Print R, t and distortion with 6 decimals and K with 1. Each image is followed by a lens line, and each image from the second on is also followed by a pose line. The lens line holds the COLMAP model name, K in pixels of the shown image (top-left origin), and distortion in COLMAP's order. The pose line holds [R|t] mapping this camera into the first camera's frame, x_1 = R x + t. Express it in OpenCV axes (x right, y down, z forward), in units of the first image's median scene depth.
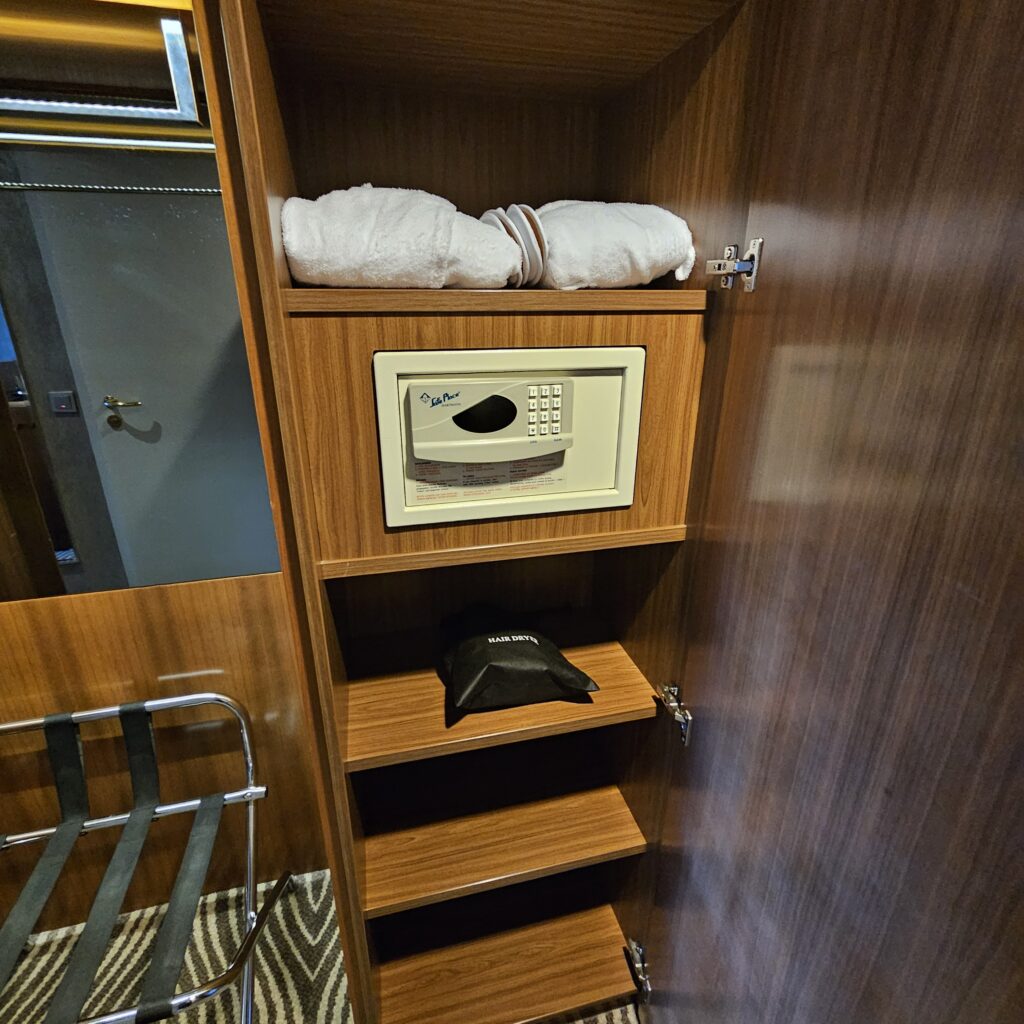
lens RADIAL K [[565.3, 0, 499.9], [0, 565.3, 518.8], [0, 0, 1]] dist [-0.005751, 0.000794]
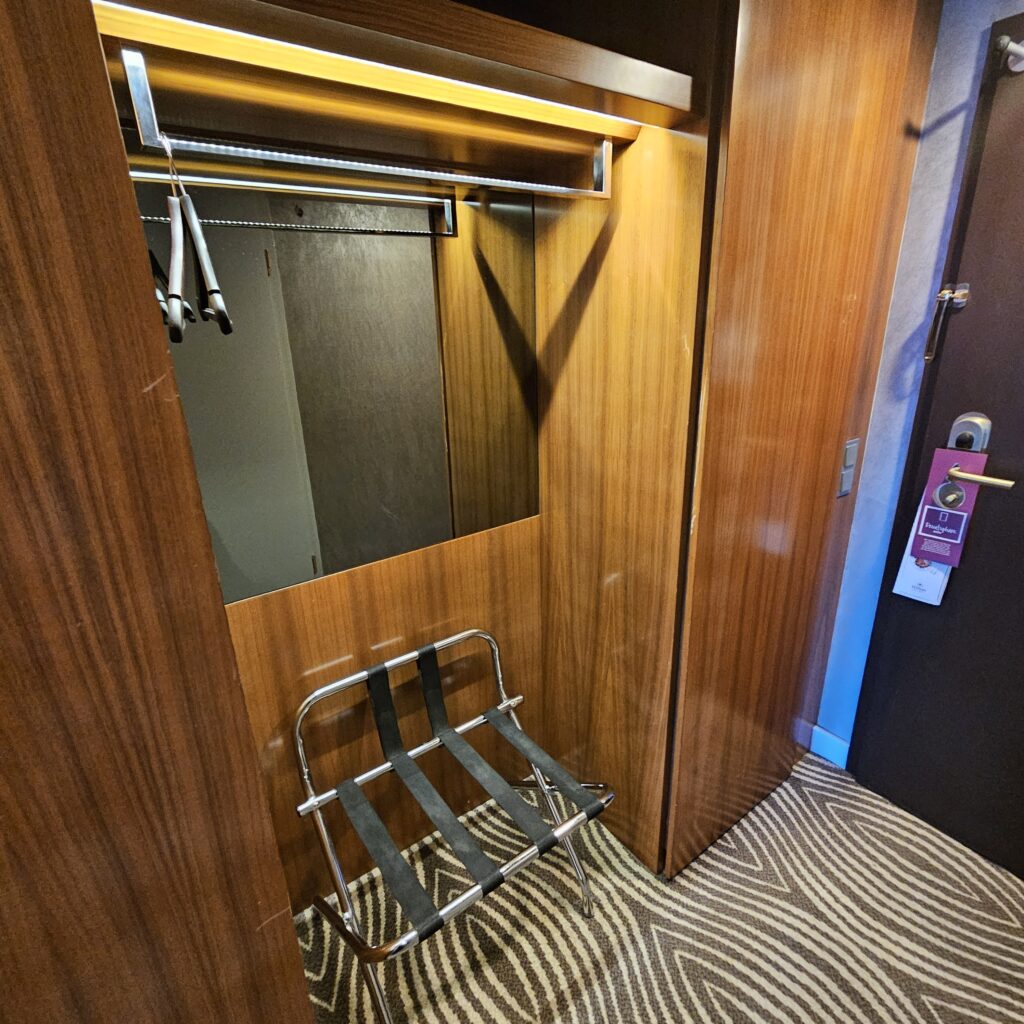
lens RADIAL K [[565.3, 0, 499.9], [0, 565.3, 518.8], [0, 0, 1]] dist [-0.005751, 0.000794]
pose [[0.922329, -0.147128, 0.357299, -0.874857], [0.162819, 0.986556, -0.014057, 0.098727], [-0.350427, 0.071140, 0.933884, -0.199496]]
